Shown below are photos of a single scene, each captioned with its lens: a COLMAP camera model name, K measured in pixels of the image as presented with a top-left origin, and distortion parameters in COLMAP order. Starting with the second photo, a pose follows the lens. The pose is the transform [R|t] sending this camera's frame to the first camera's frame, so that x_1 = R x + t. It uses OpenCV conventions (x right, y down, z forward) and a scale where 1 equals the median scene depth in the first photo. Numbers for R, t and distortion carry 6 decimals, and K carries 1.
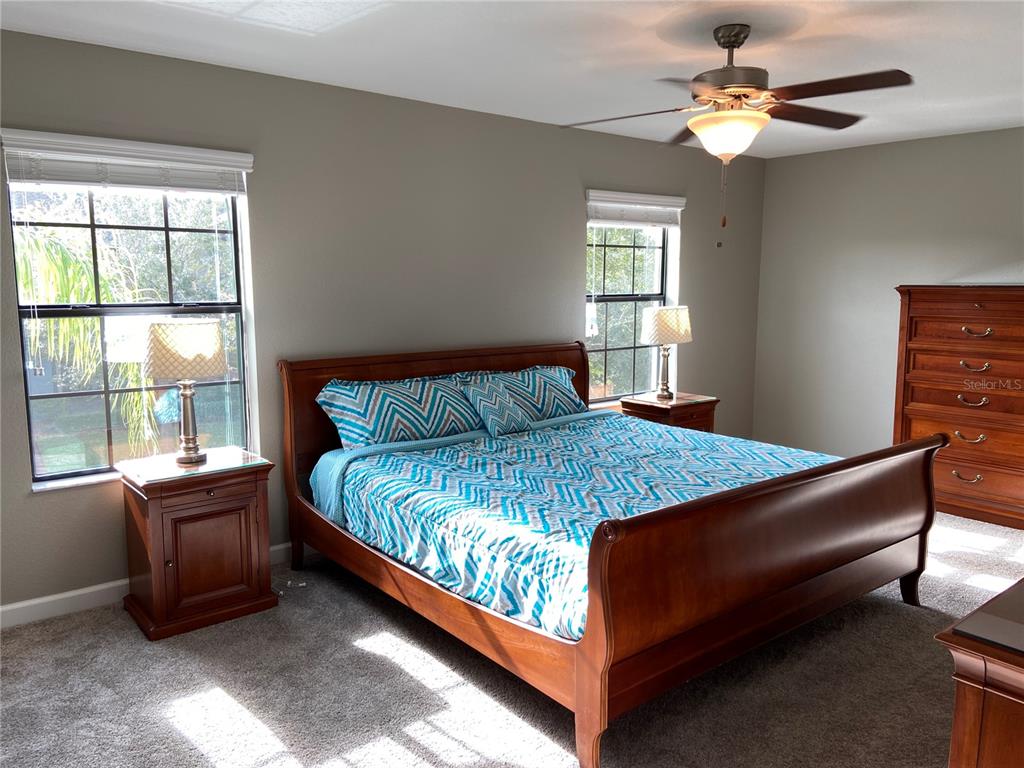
lens RADIAL K [[740.2, 0, 512.0], [0, 740.2, 384.0], [0, 0, 1]] dist [-0.004273, -0.001436]
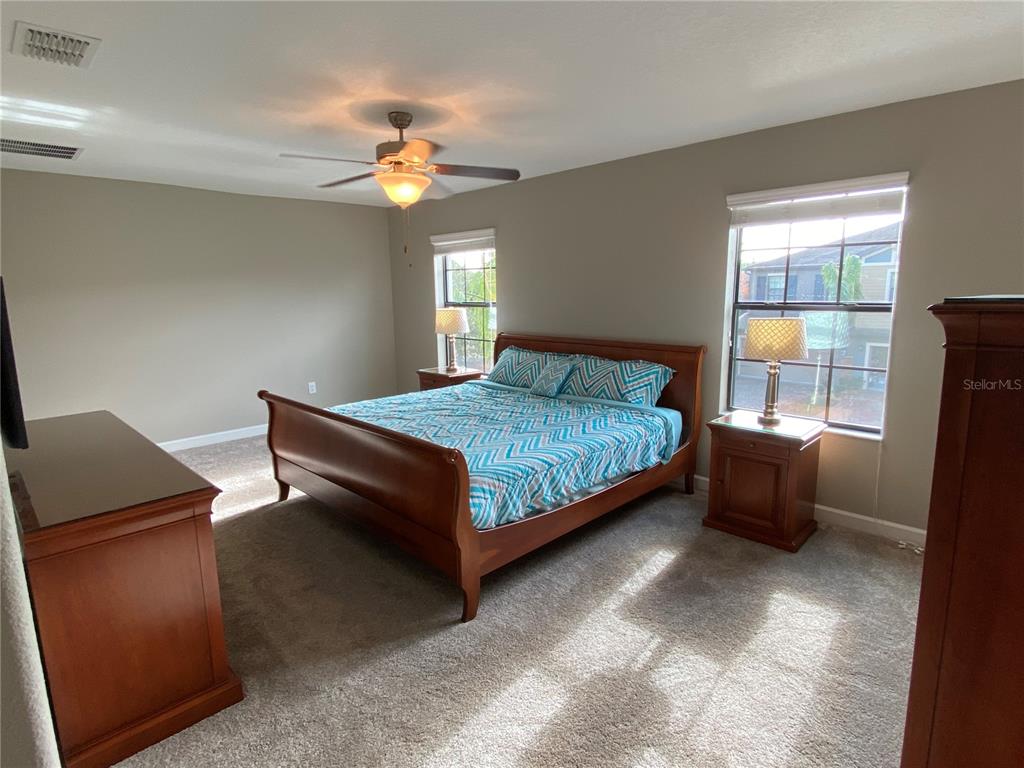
lens RADIAL K [[565.0, 0, 512.0], [0, 565.0, 384.0], [0, 0, 1]] dist [0.001912, 0.000159]
pose [[0.101019, 0.156522, -0.982495, 1.025566], [-0.128402, 0.981338, 0.143136, -0.101796], [0.986564, 0.111694, 0.119232, 0.774186]]
